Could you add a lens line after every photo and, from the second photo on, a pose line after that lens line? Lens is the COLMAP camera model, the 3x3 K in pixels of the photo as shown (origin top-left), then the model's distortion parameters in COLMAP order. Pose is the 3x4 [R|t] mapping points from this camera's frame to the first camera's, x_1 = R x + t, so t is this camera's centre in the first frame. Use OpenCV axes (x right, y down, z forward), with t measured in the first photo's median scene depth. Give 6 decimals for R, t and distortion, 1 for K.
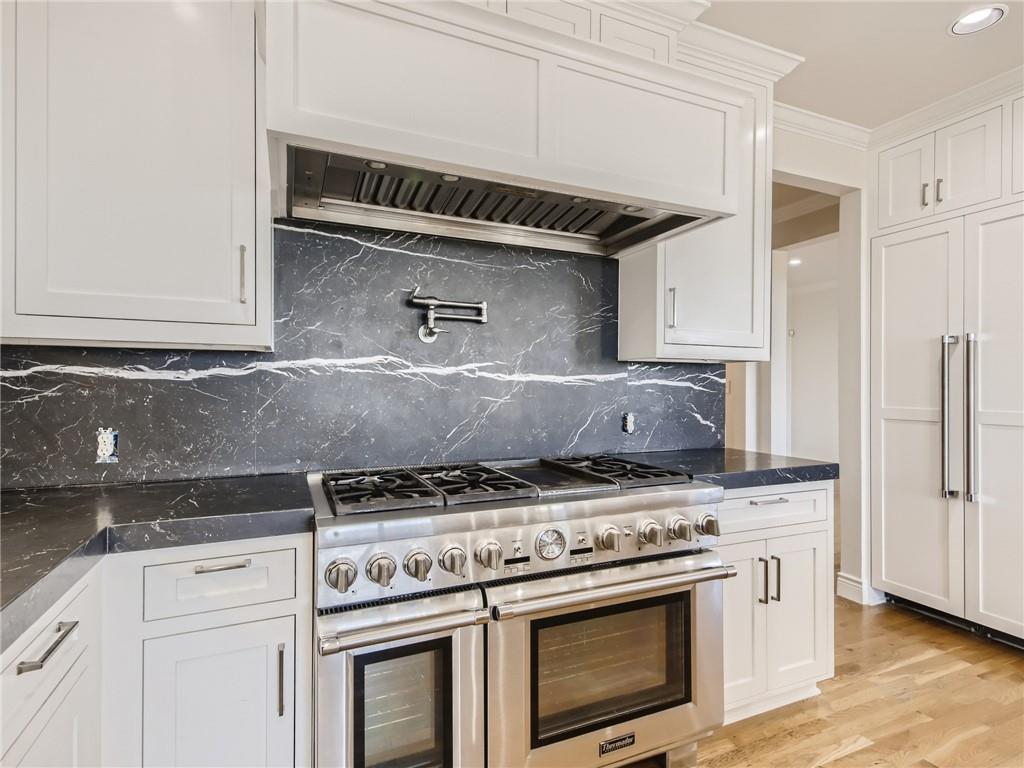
lens RADIAL K [[551.4, 0, 513.4], [0, 551.4, 387.9], [0, 0, 1]] dist [0.025912, -0.000449]
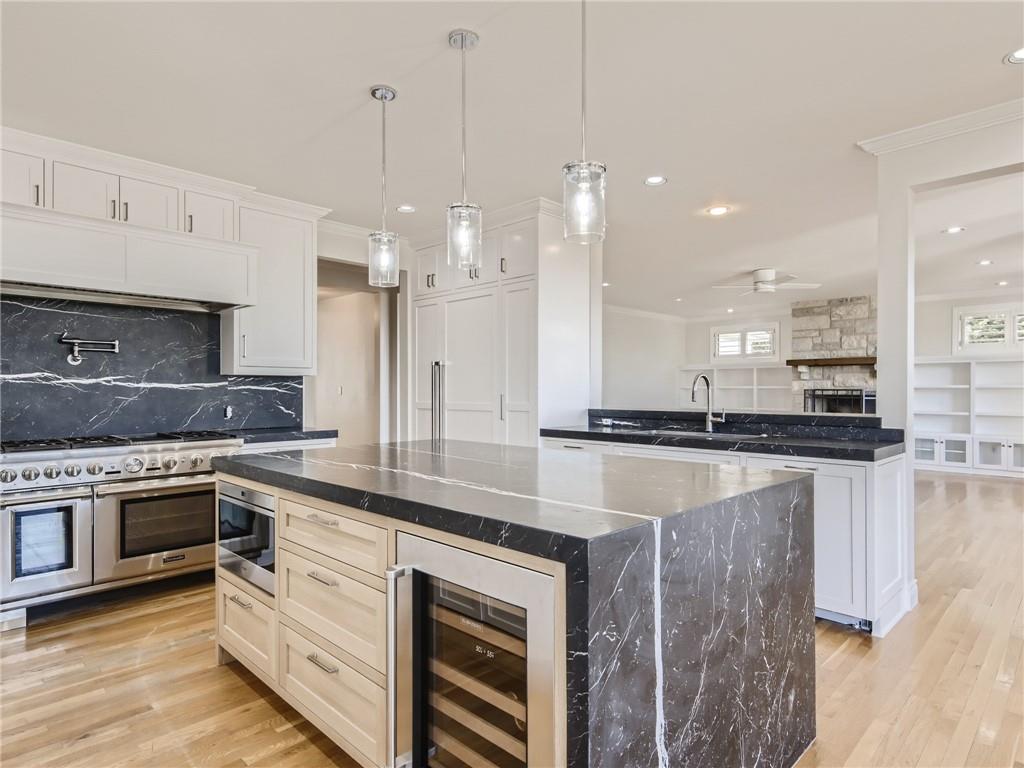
lens RADIAL K [[580.5, 0, 513.5], [0, 580.5, 390.8], [0, 0, 1]] dist [0.006001, -0.000070]
pose [[0.921657, -0.005282, 0.387971, 0.375304], [0.006068, 0.999981, -0.000802, 0.006843], [-0.387959, 0.003094, 0.921671, -1.113138]]
